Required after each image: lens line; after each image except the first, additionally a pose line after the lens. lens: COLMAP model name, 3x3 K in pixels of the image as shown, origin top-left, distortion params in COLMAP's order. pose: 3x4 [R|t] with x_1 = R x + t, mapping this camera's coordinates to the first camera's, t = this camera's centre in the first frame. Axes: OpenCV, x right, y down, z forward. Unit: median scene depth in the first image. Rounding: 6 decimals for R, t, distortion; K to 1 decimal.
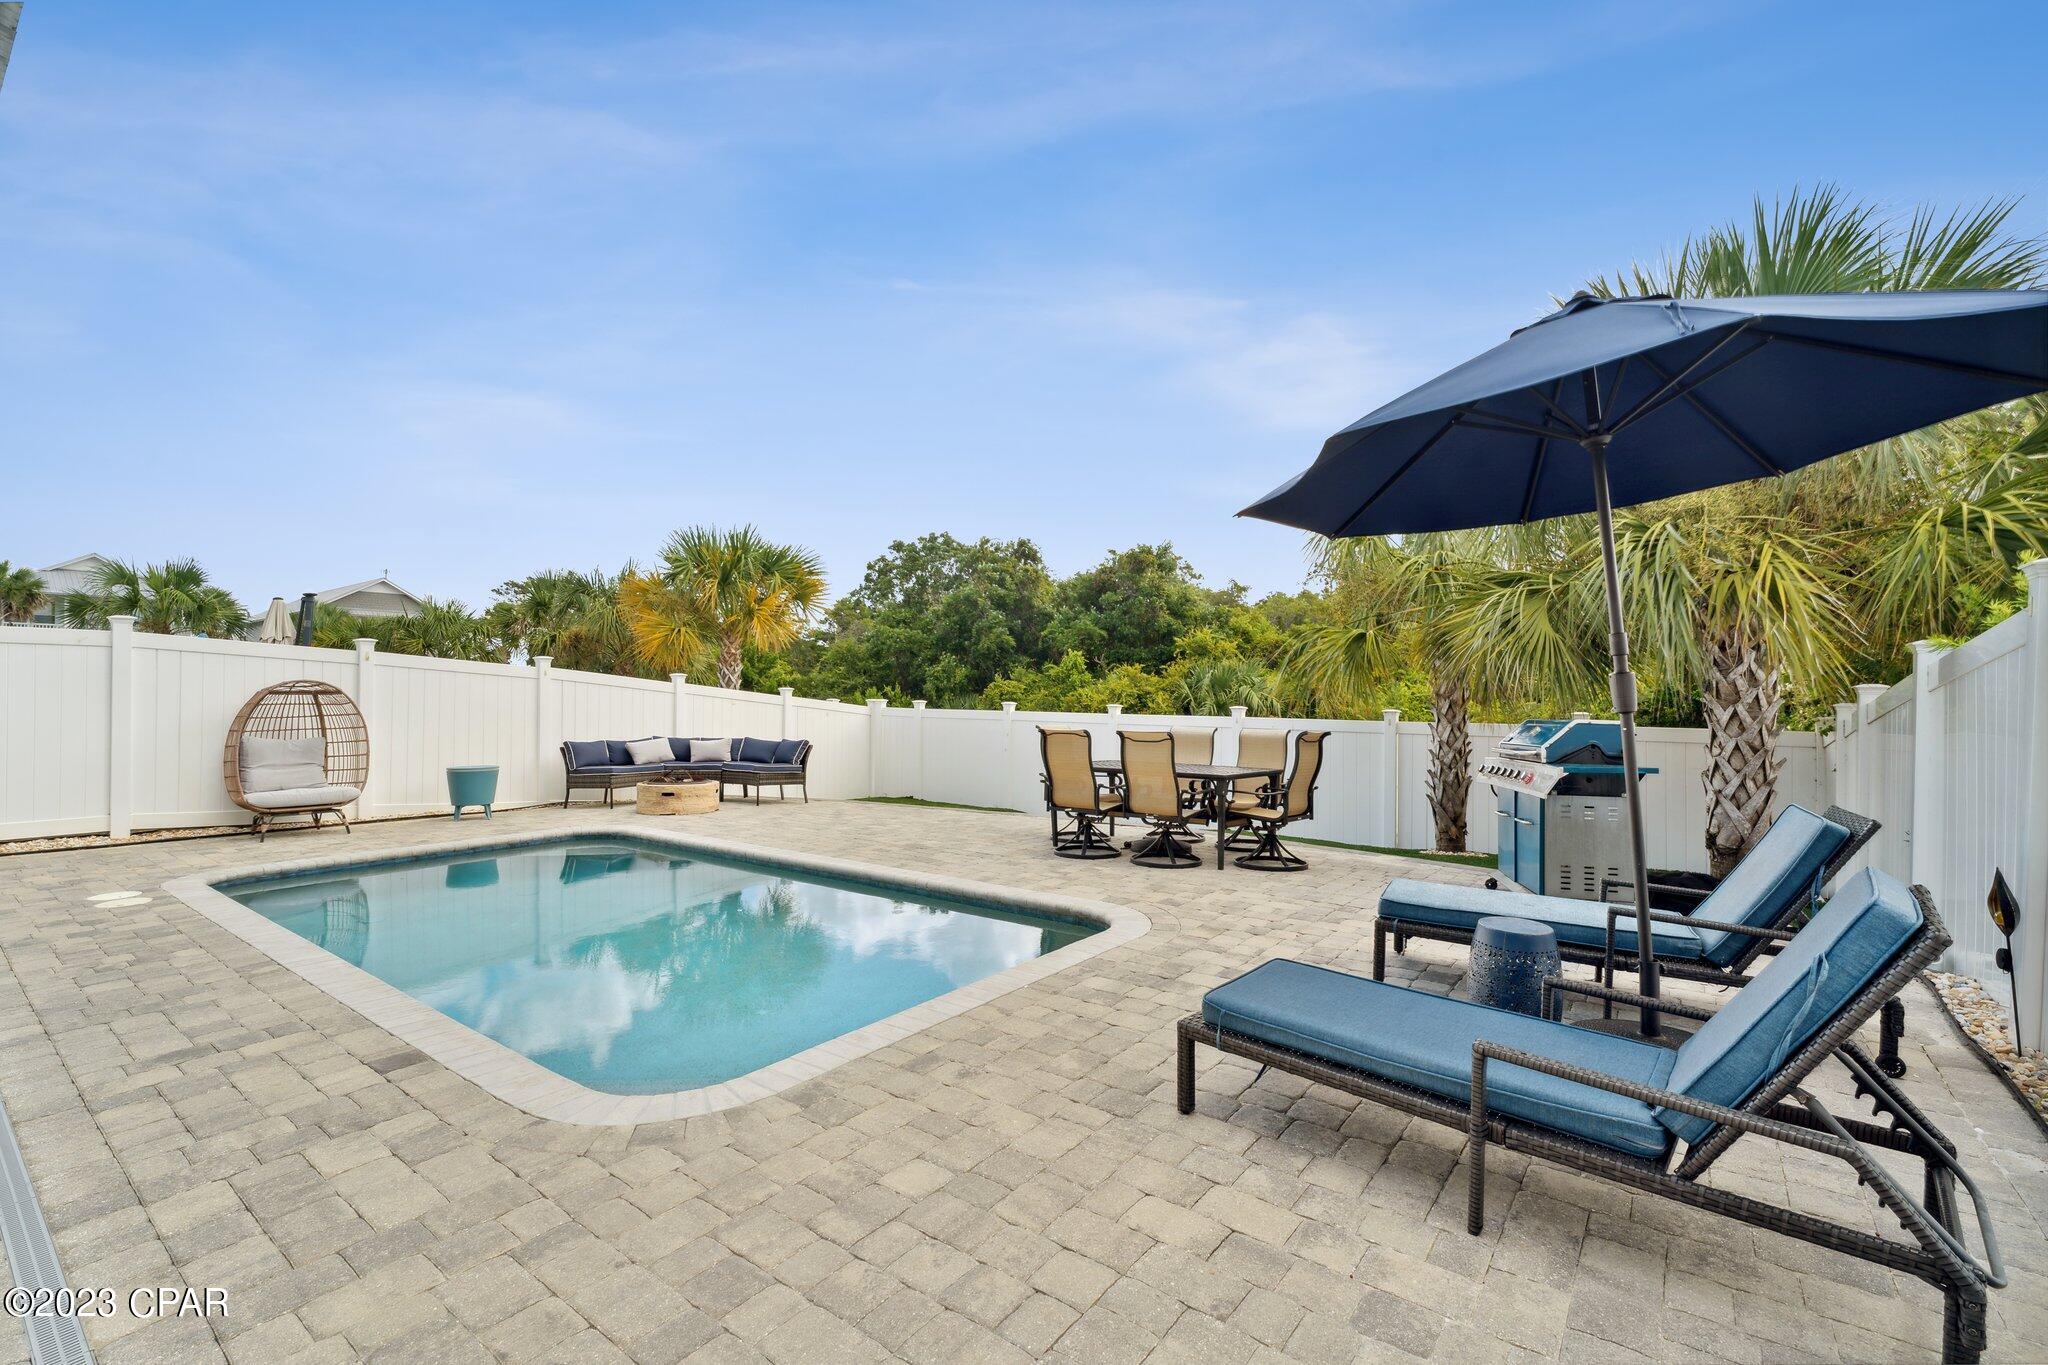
lens RADIAL K [[887.2, 0, 1022.2], [0, 887.2, 692.6], [0, 0, 1]] dist [0.003244, 0.000177]
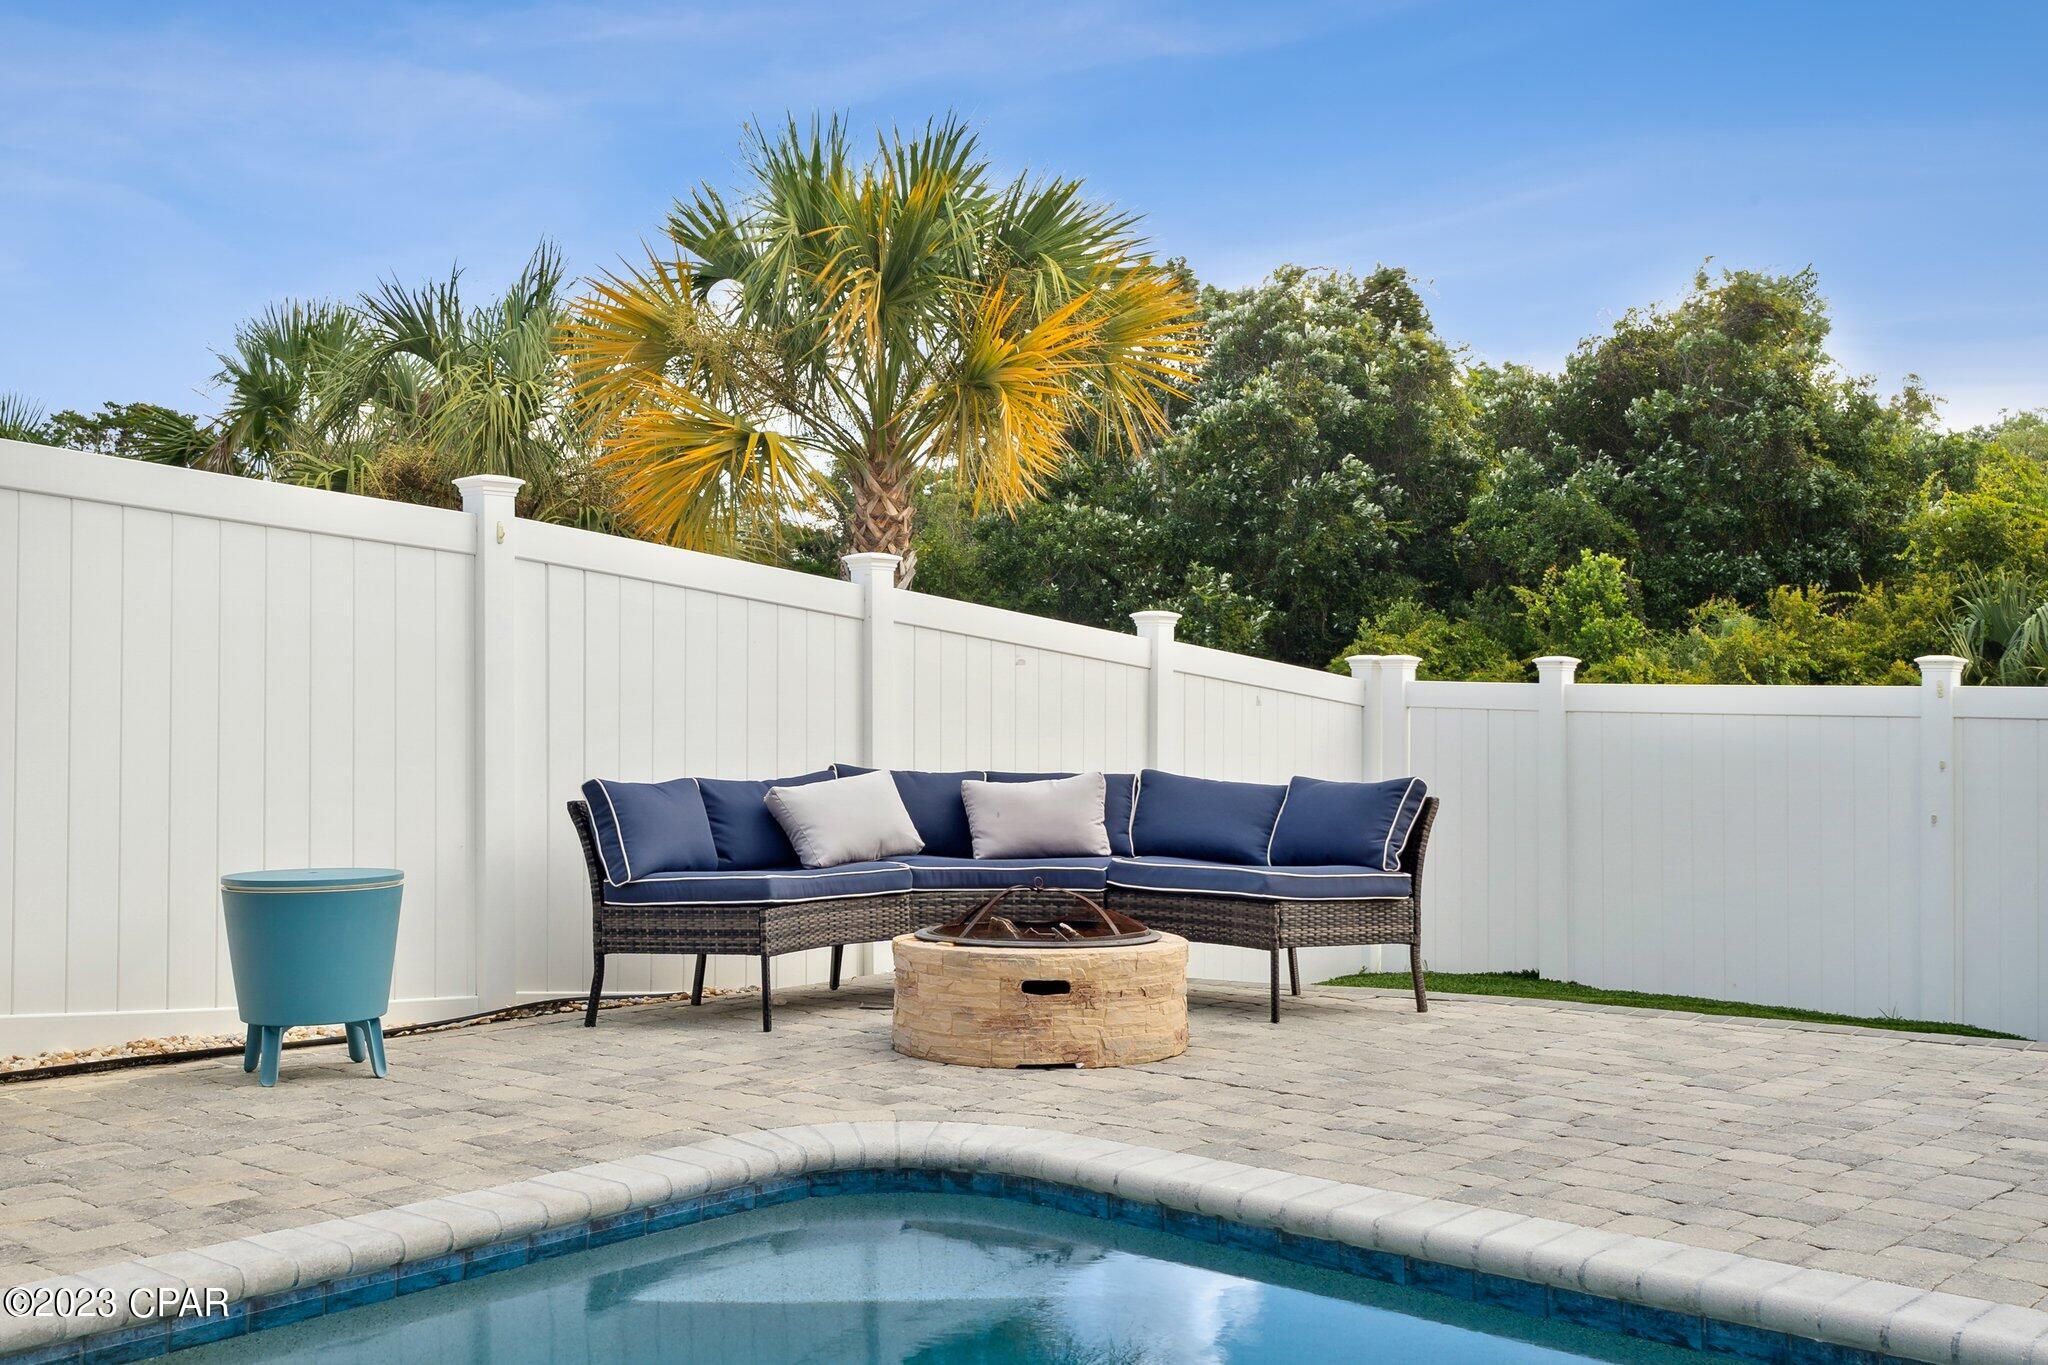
lens RADIAL K [[2100.8, 0, 1024.8], [0, 2100.8, 680.5], [0, 0, 1]] dist [-0.057997, 0.000000]
pose [[0.997417, -0.001647, -0.071813, -0.310555], [0.001287, 0.999986, -0.005064, 0.025739], [0.071820, 0.004958, 0.997405, 0.341869]]
